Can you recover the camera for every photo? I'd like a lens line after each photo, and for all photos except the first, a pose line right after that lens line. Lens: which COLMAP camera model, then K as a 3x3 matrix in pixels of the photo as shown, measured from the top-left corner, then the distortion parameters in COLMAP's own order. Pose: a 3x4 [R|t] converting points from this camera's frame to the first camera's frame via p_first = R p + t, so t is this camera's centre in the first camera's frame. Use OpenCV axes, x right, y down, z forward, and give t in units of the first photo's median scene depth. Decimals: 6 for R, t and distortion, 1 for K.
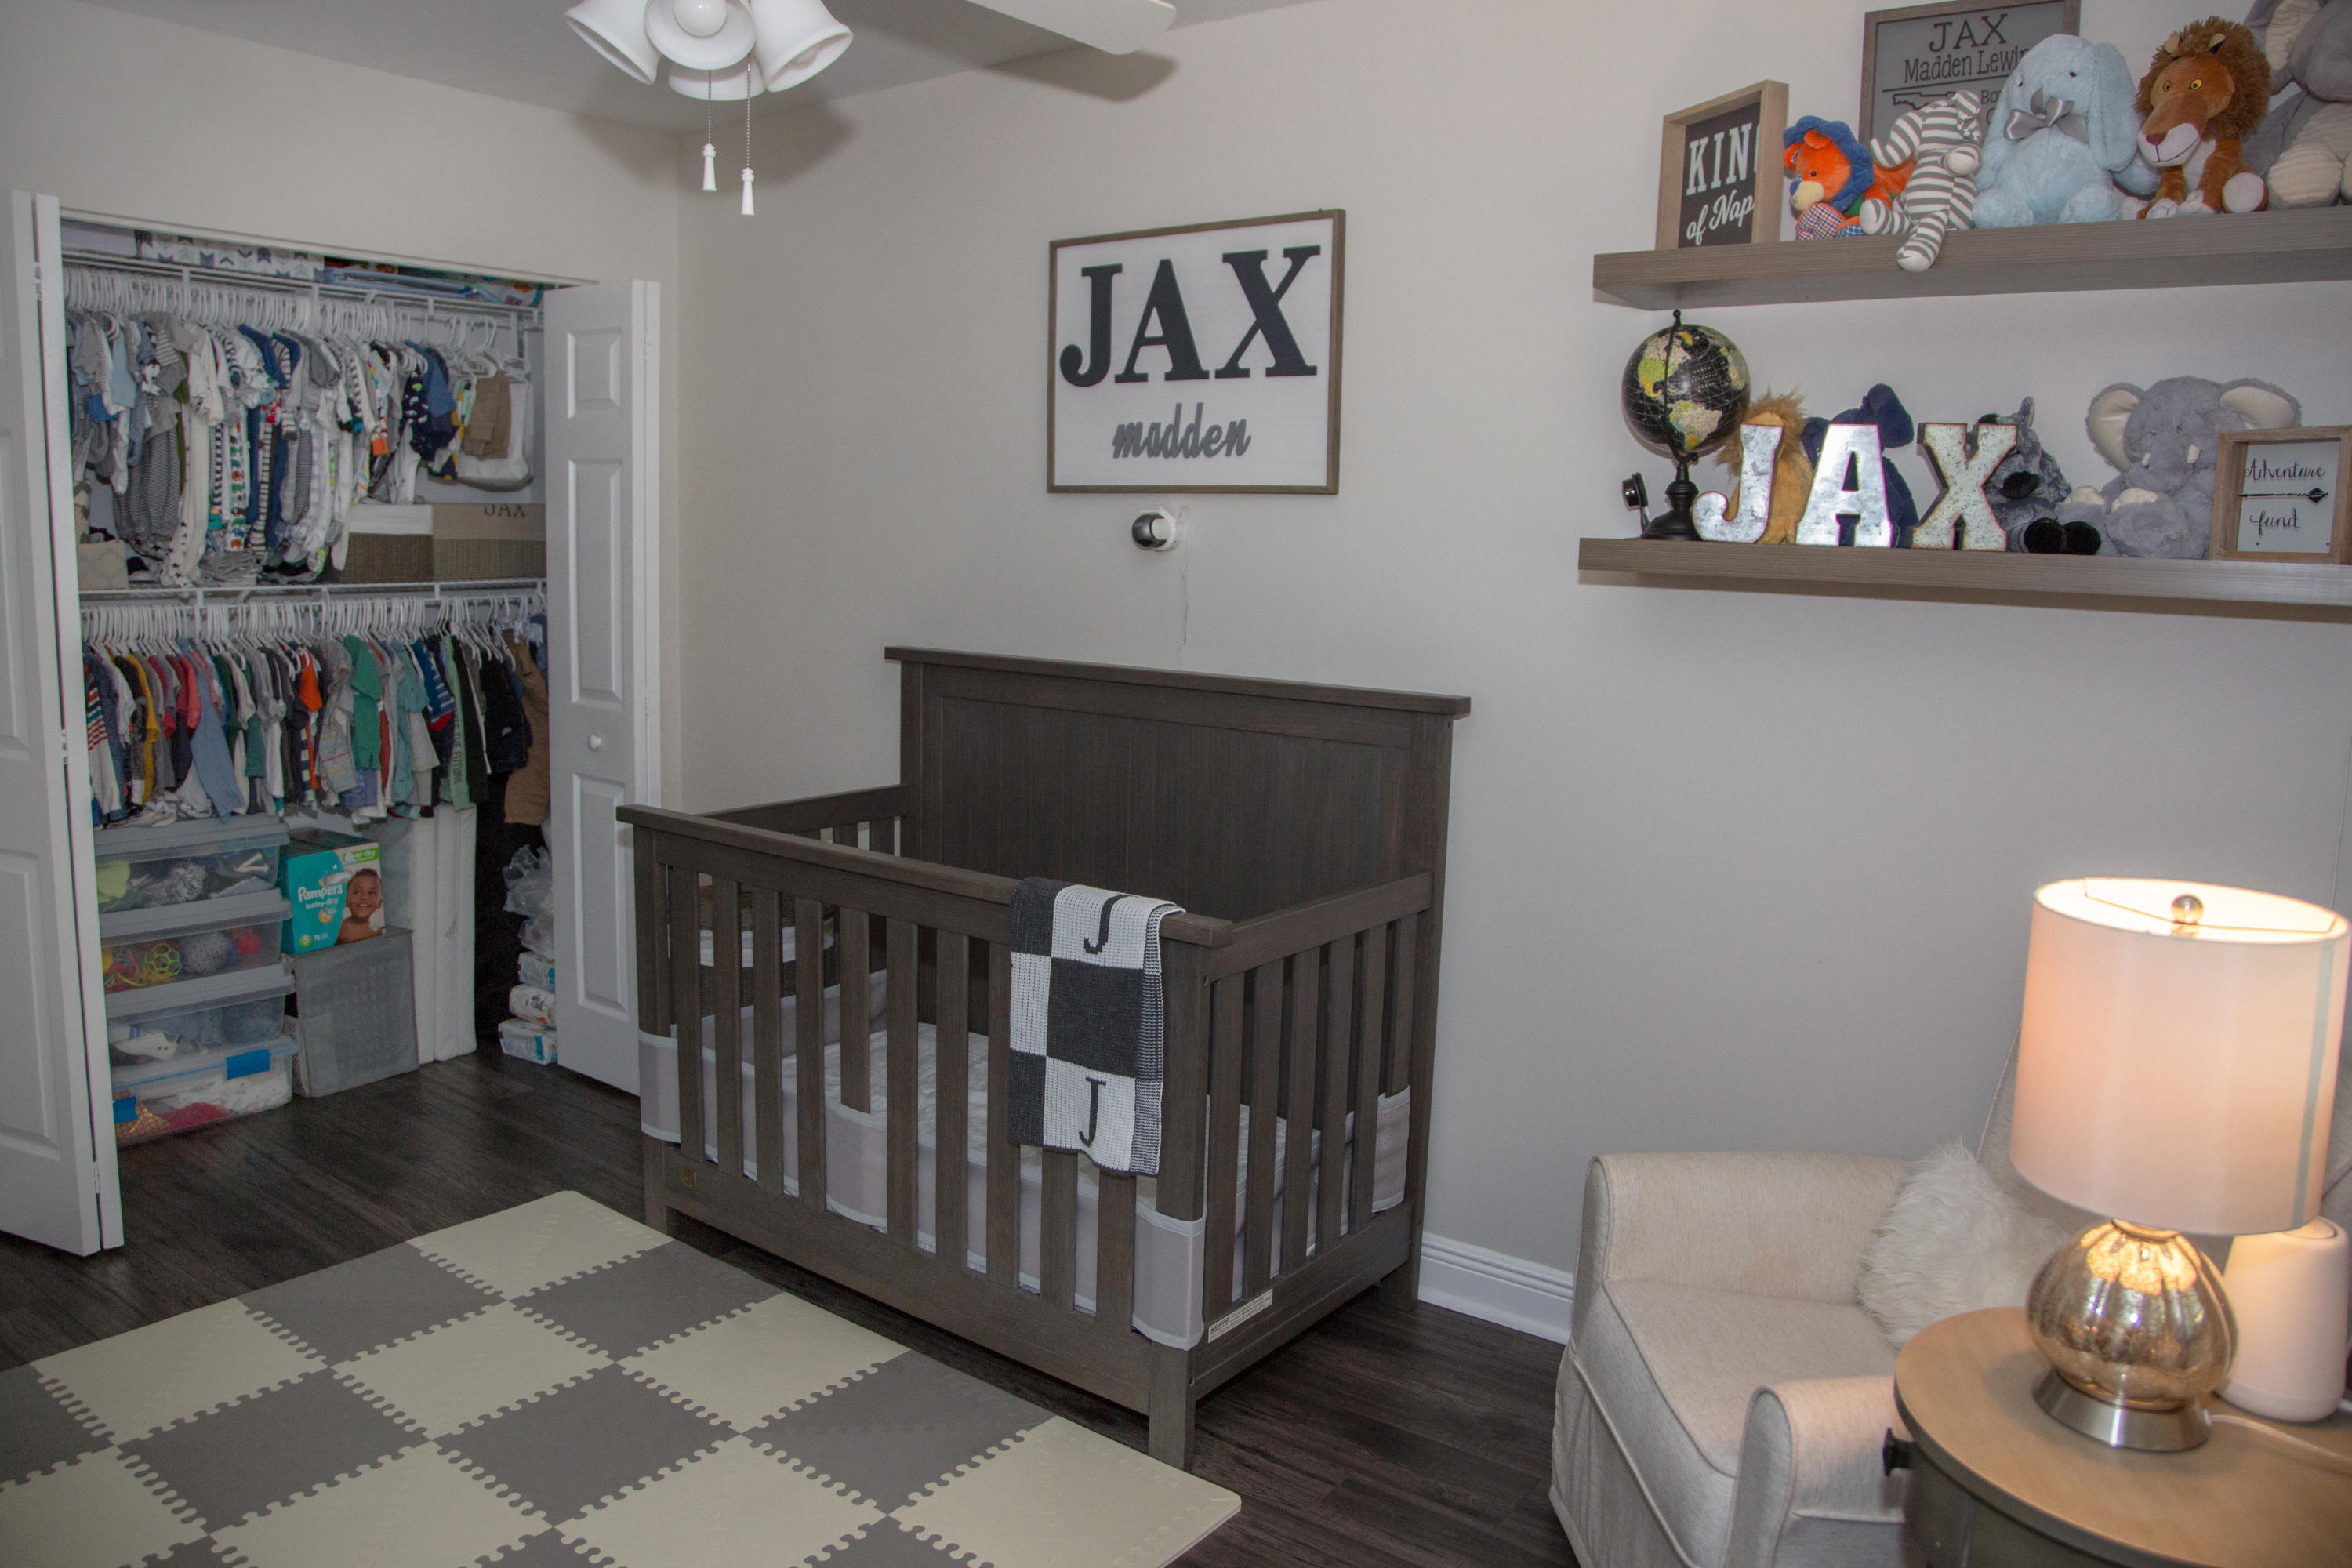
lens RADIAL K [[1664.2, 0, 1176.0], [0, 1664.2, 784.0], [0, 0, 1]] dist [-0.117224, 0.079417]
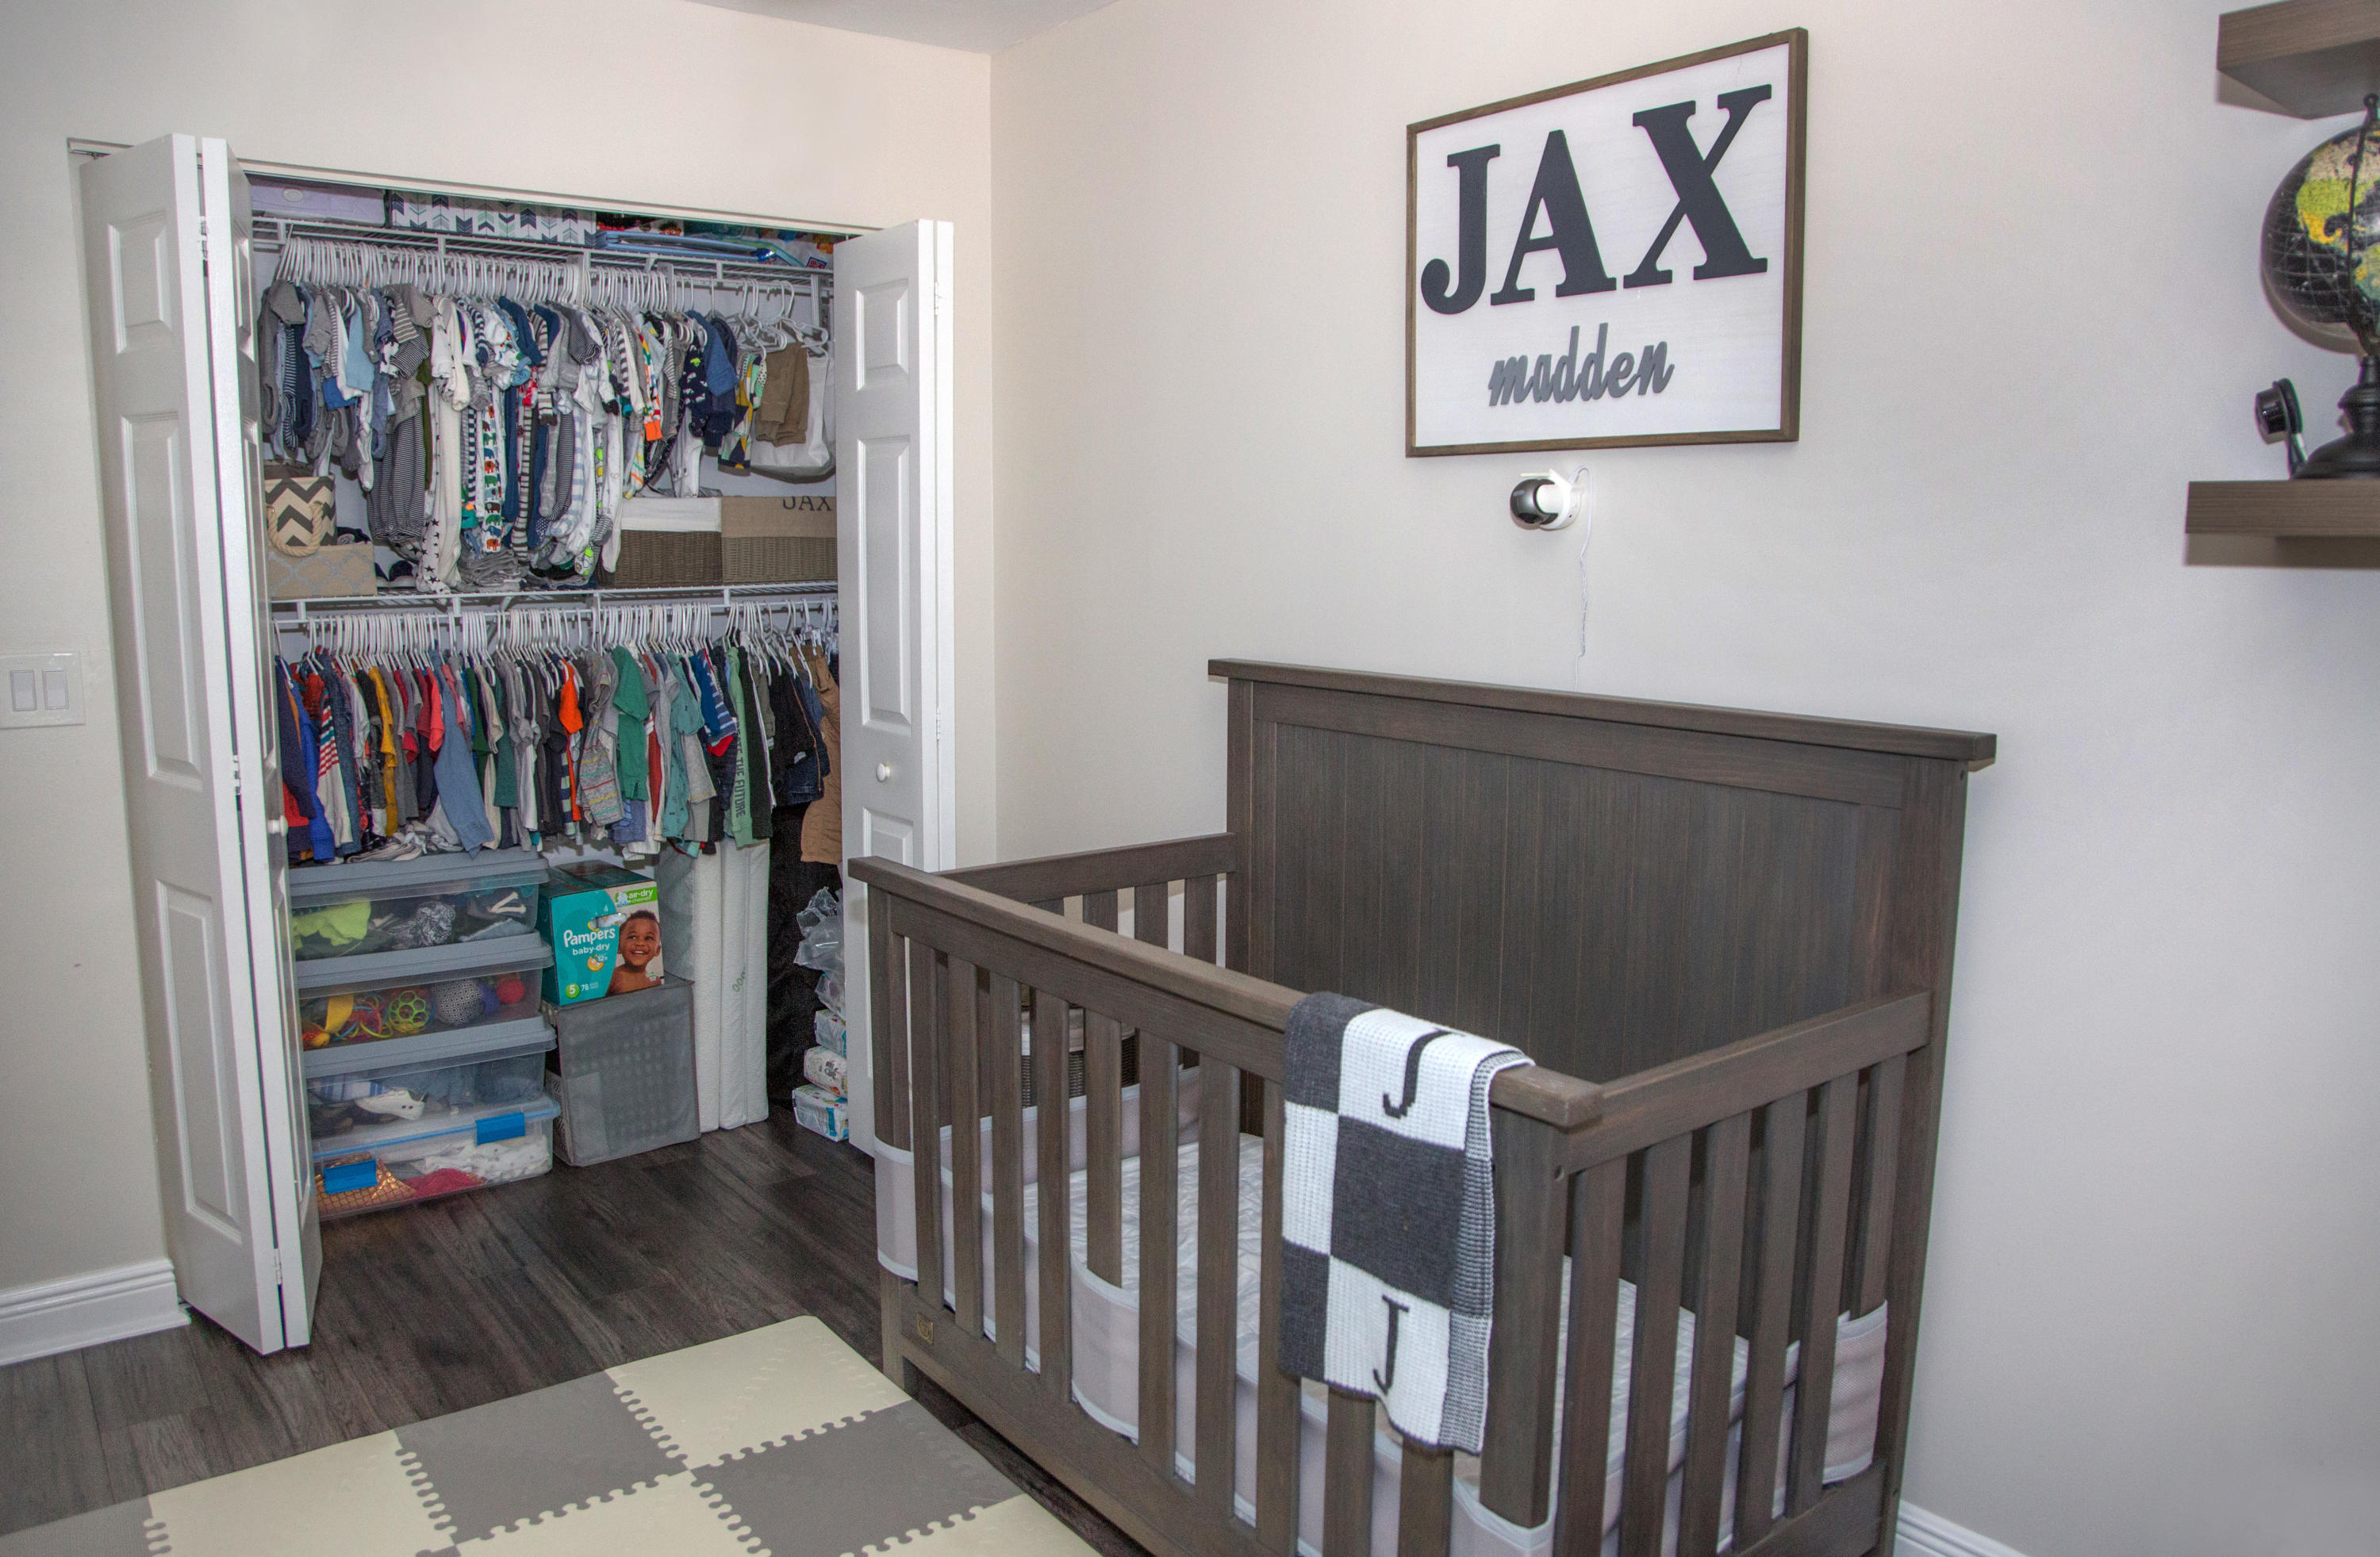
lens RADIAL K [[1695.5, 0, 1209.0], [0, 1695.5, 793.5], [0, 0, 1]] dist [-0.116832, 0.050772]
pose [[0.967238, 0.017794, -0.253248, 0.035558], [-0.019248, 0.999809, -0.003265, -0.018017], [0.253142, 0.008033, 0.967396, 0.243509]]
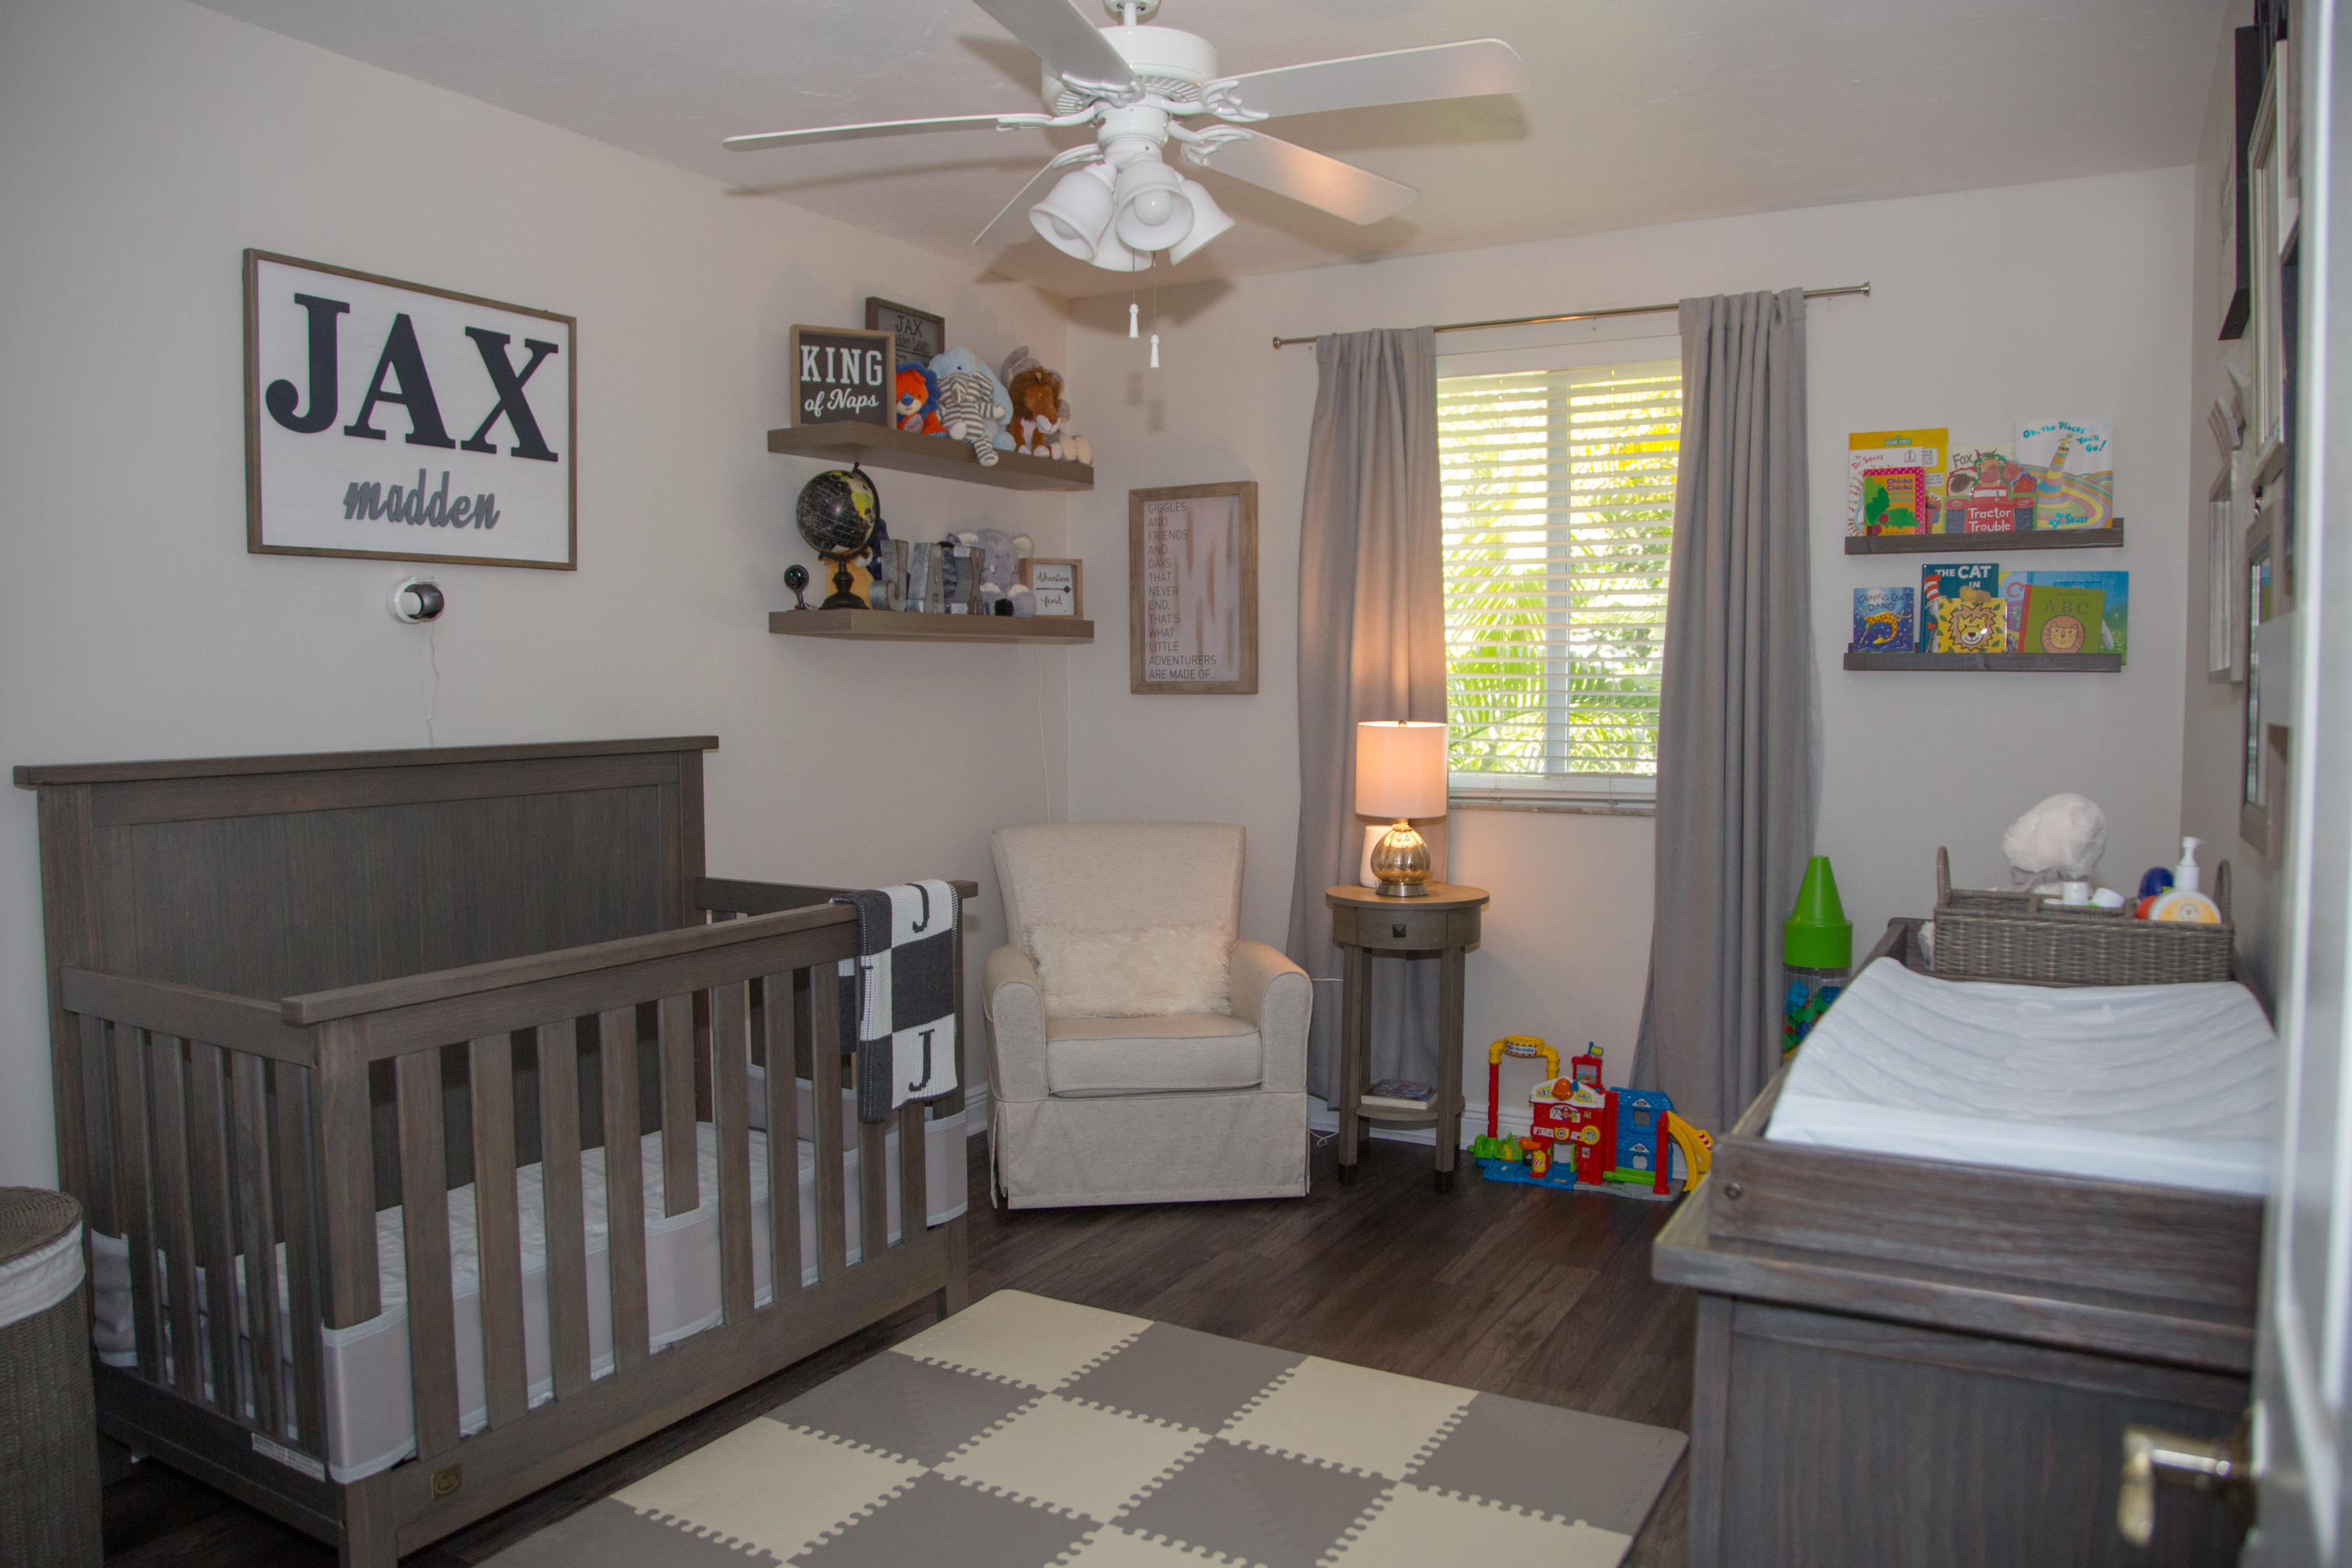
lens RADIAL K [[1664.2, 0, 1176.0], [0, 1664.2, 784.0], [0, 0, 1]] dist [-0.117224, 0.079417]
pose [[-0.123763, -0.092260, 0.988014, -0.983886], [0.146863, 0.983000, 0.110188, -0.089305], [-0.981384, 0.158740, -0.108109, 0.694967]]
